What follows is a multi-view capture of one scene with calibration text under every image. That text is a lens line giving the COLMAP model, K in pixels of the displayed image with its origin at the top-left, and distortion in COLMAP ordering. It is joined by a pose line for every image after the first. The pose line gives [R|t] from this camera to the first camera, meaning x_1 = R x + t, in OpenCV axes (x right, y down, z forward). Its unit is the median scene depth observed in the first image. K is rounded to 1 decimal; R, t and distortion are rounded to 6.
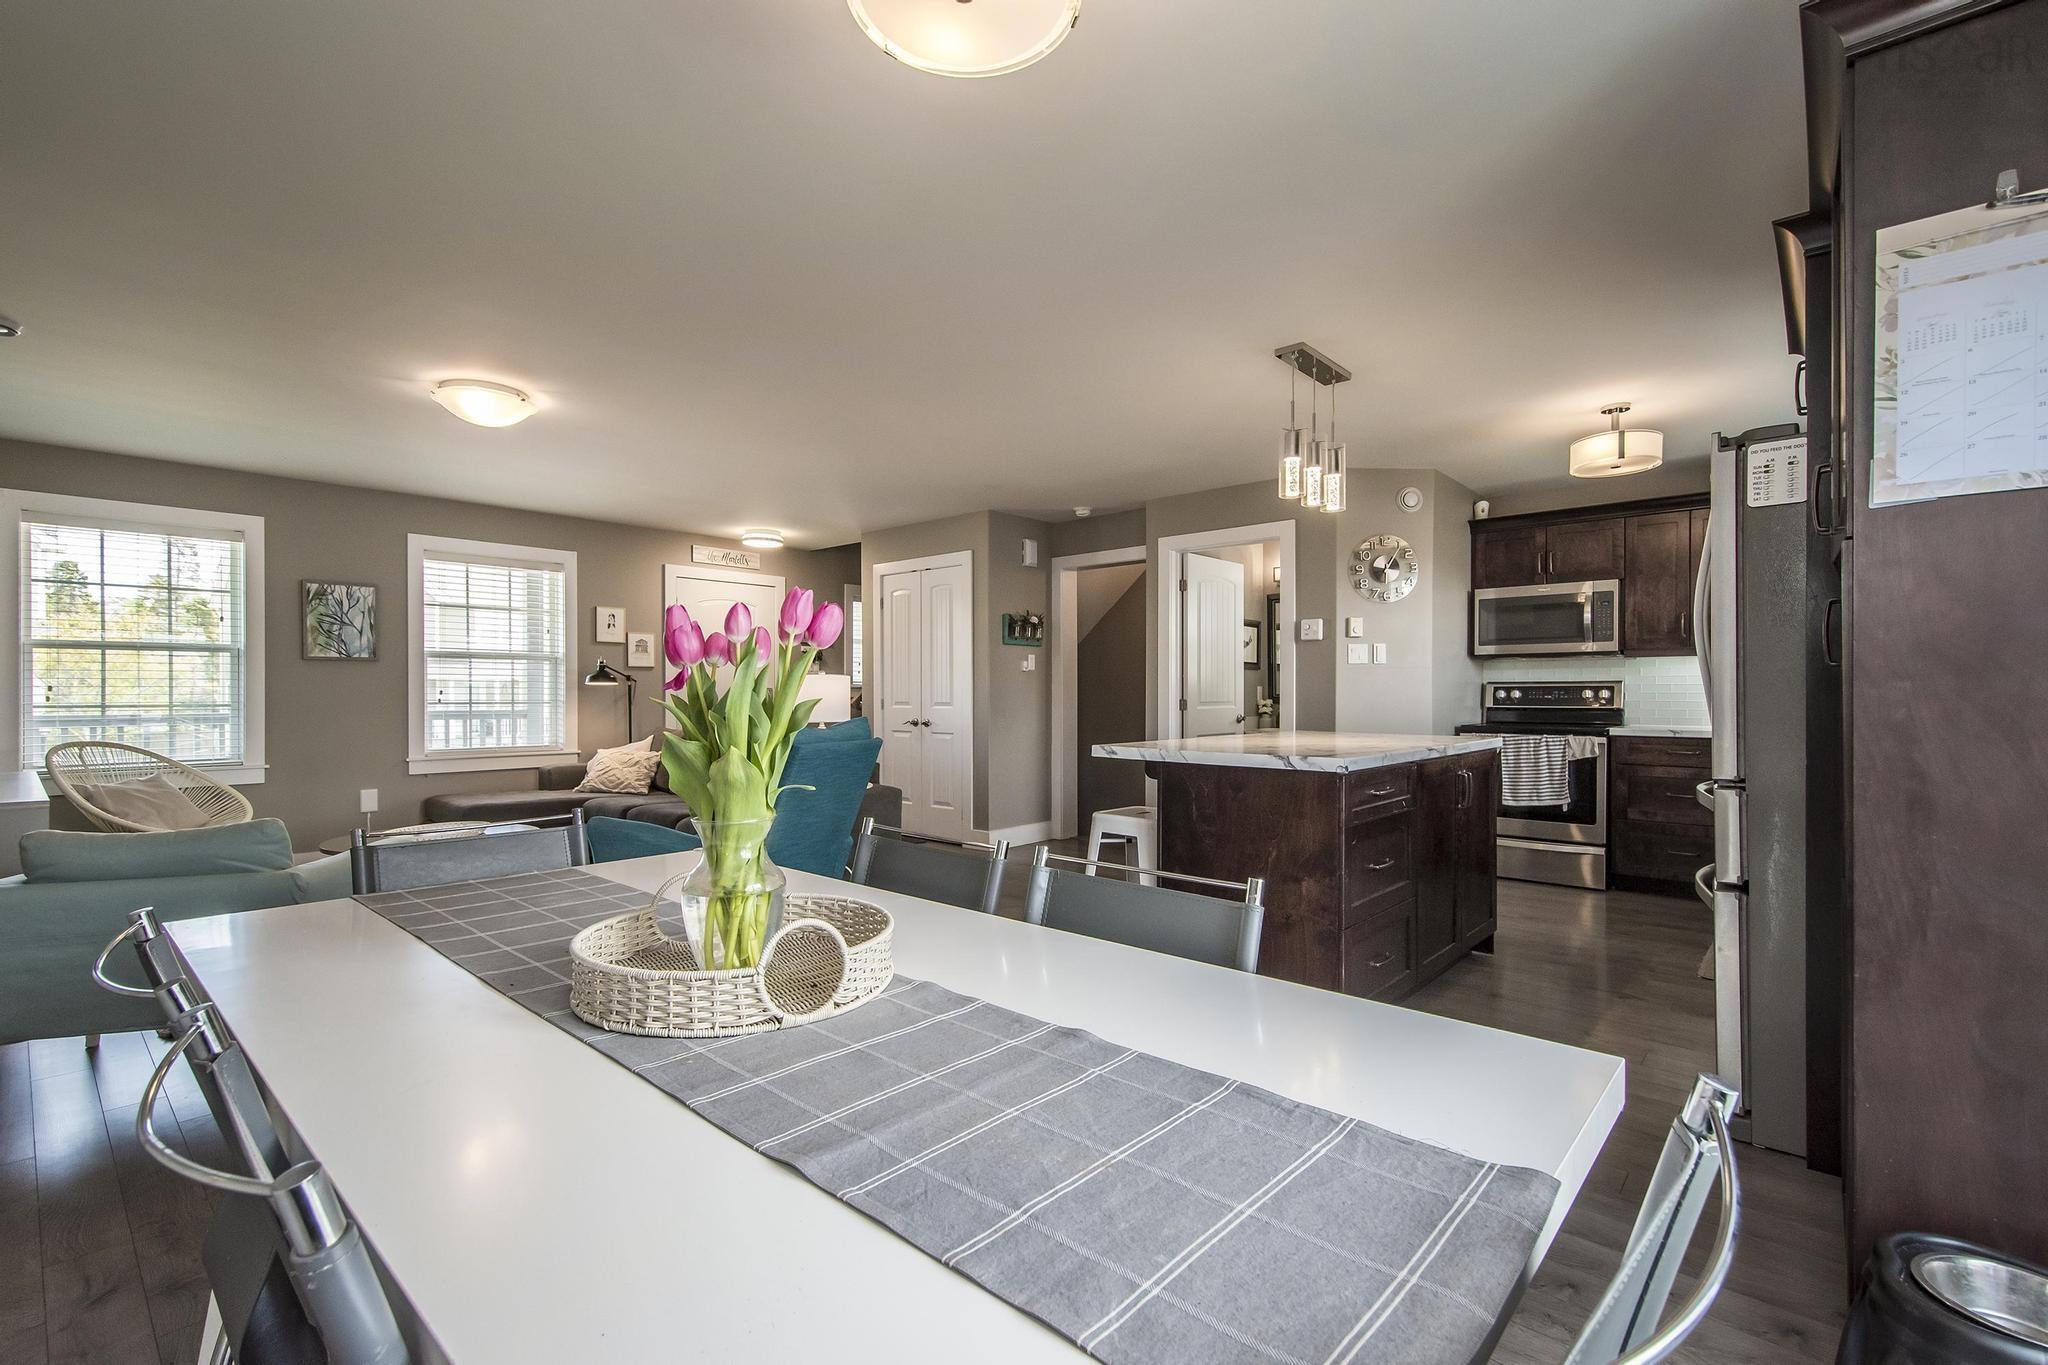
lens RADIAL K [[905.0, 0, 1029.5], [0, 905.0, 695.9], [0, 0, 1]] dist [0.014487, -0.006026]
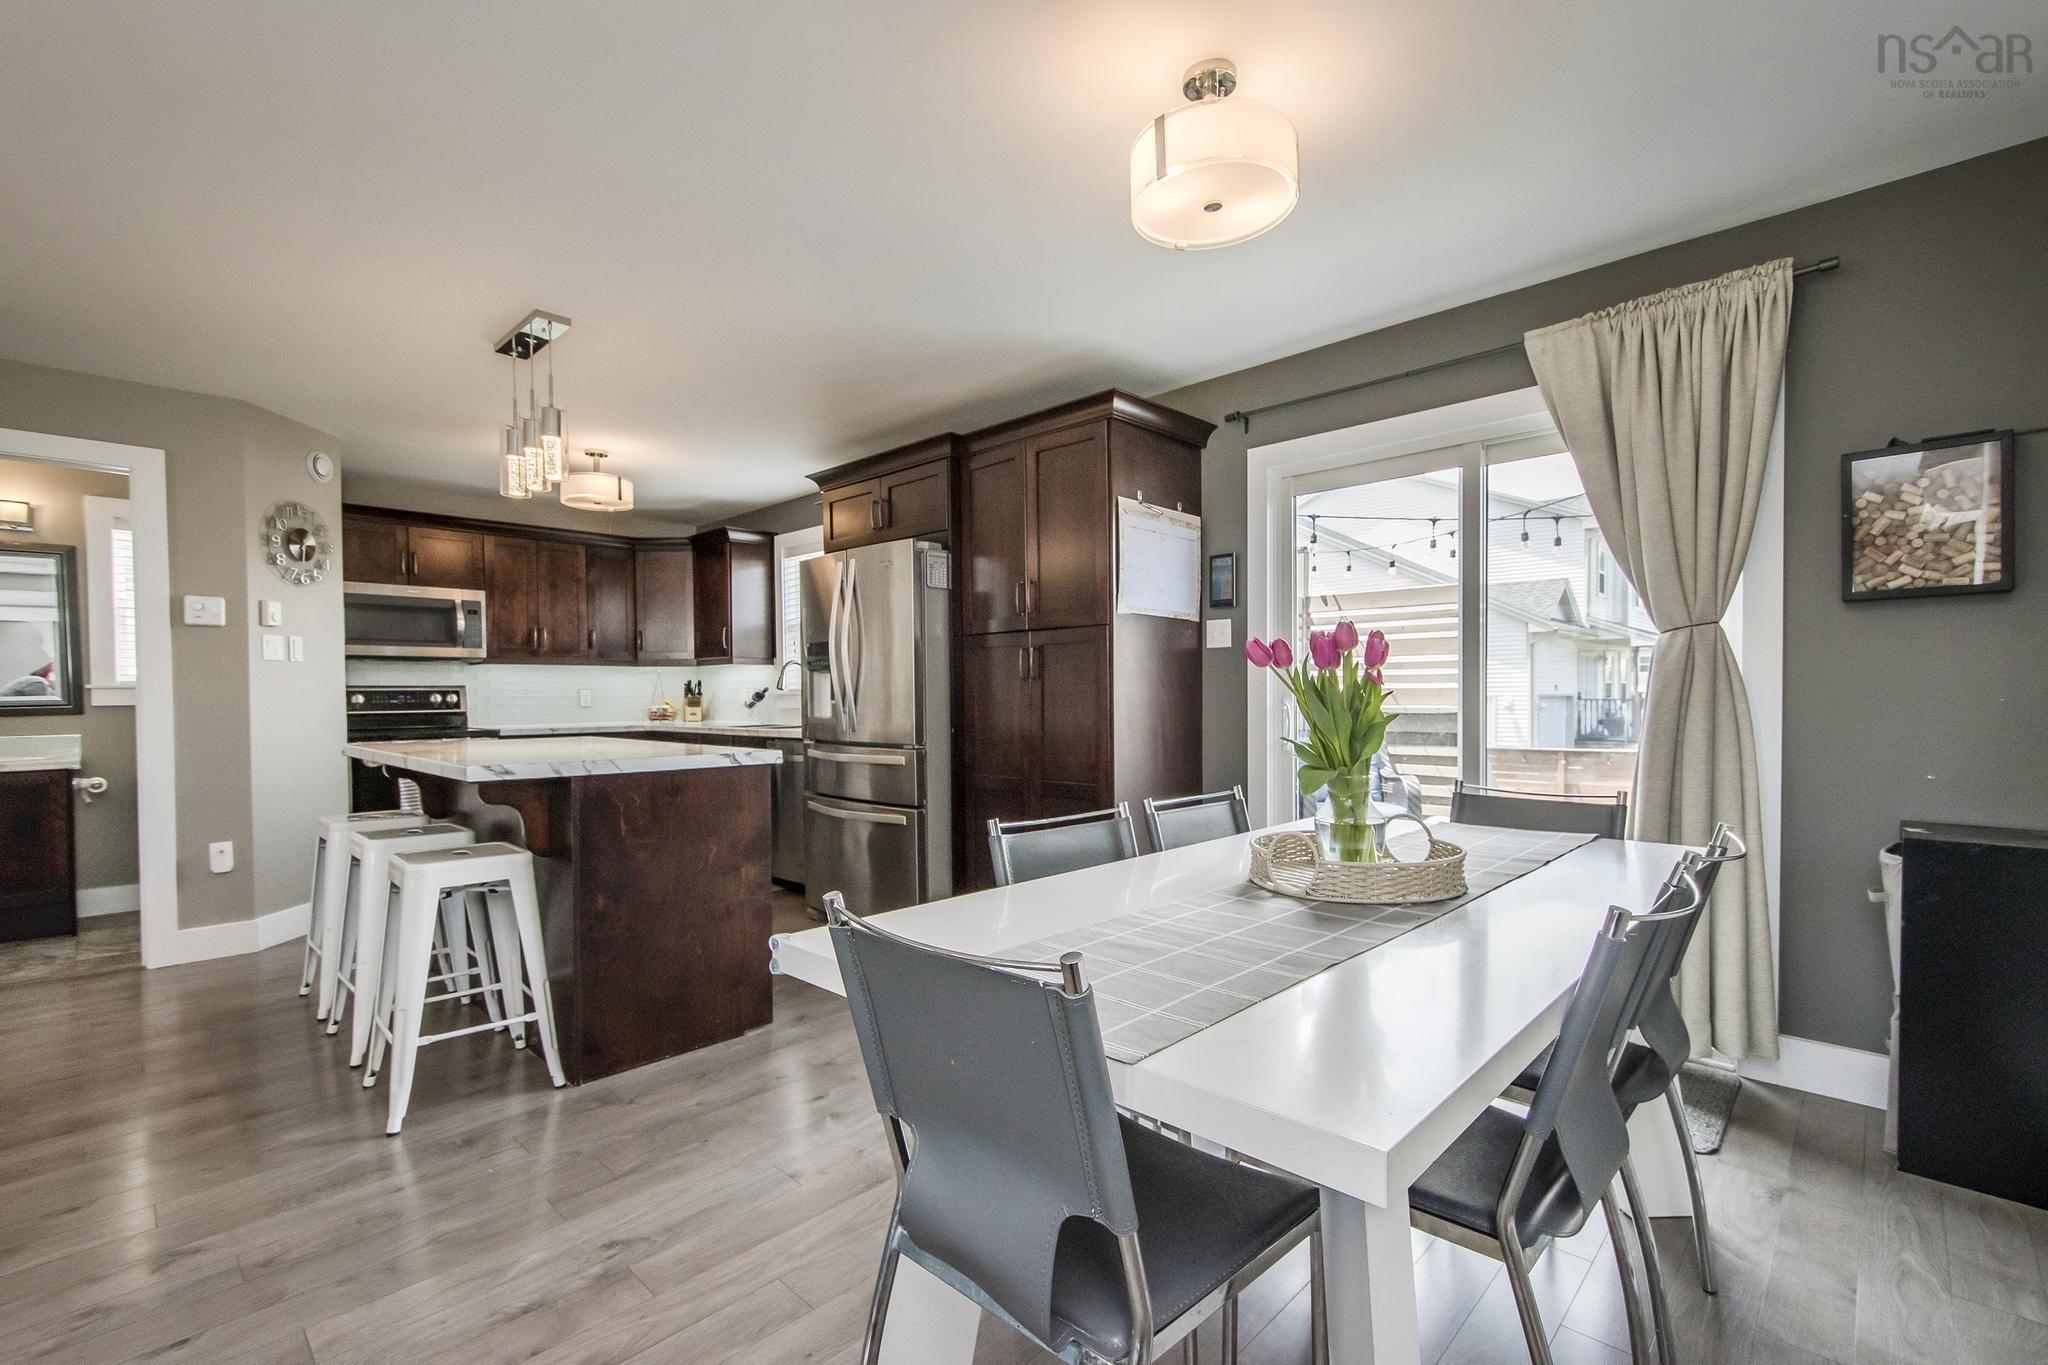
lens RADIAL K [[905.0, 0, 1031.7], [0, 905.0, 710.8], [0, 0, 1]] dist [0.014487, -0.006026]
pose [[0.051269, -0.017627, 0.998529, -0.356575], [0.009477, 0.999808, 0.017163, 0.000393], [-0.998640, 0.008583, 0.051426, 0.277322]]
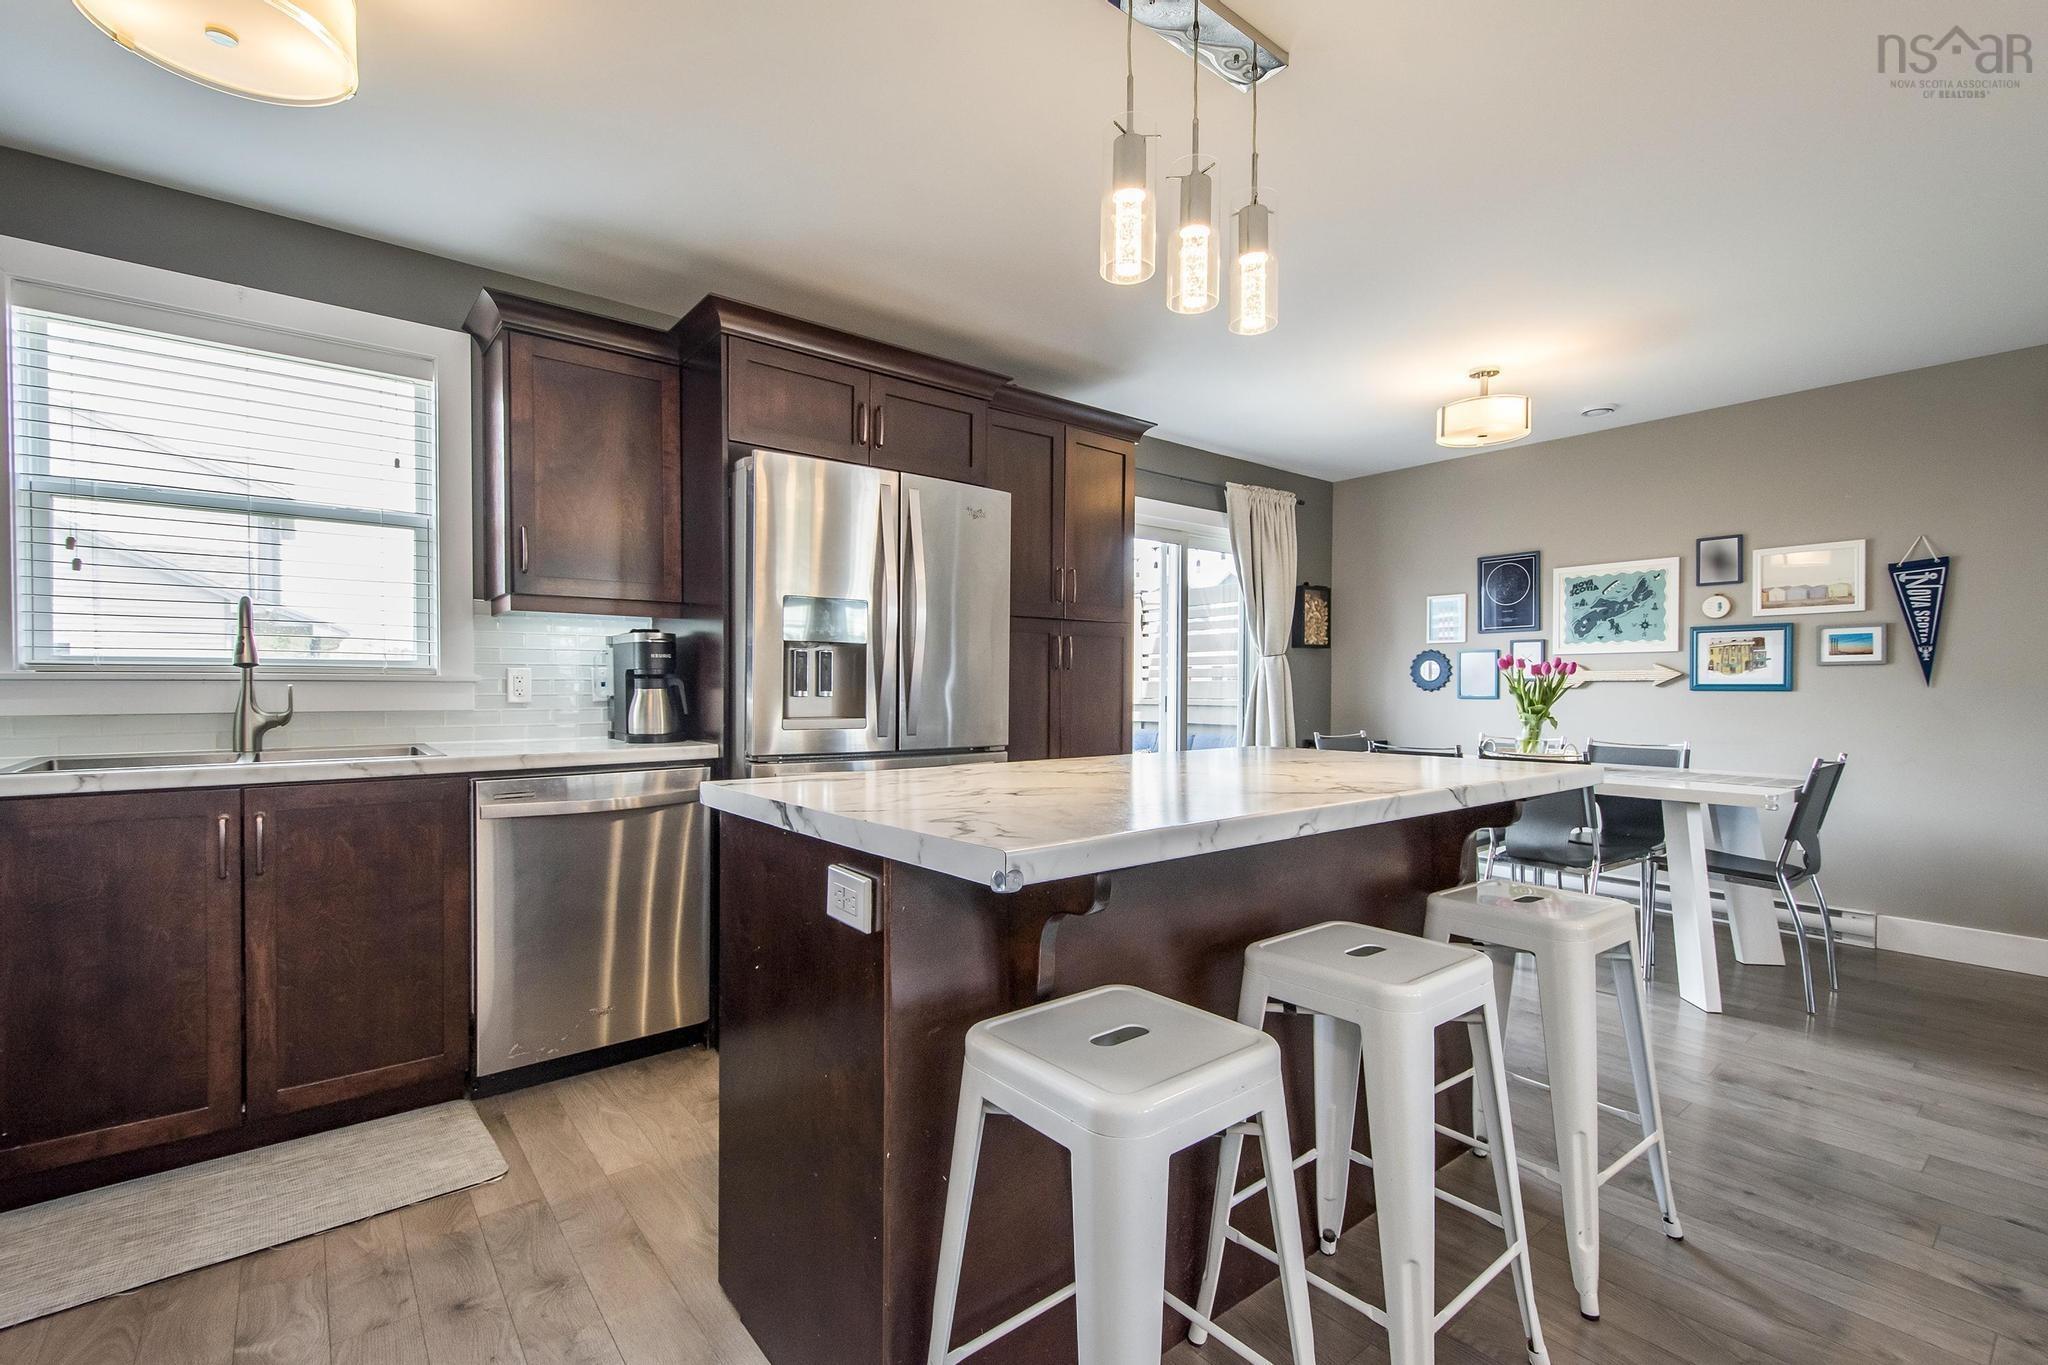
lens RADIAL K [[905.0, 0, 1030.4], [0, 905.0, 696.7], [0, 0, 1]] dist [0.014487, -0.006026]
pose [[-0.985376, -0.003221, 0.170363, 0.198186], [-0.000542, 0.999876, 0.015765, -0.001344], [-0.170392, 0.015443, -0.985255, 0.933514]]
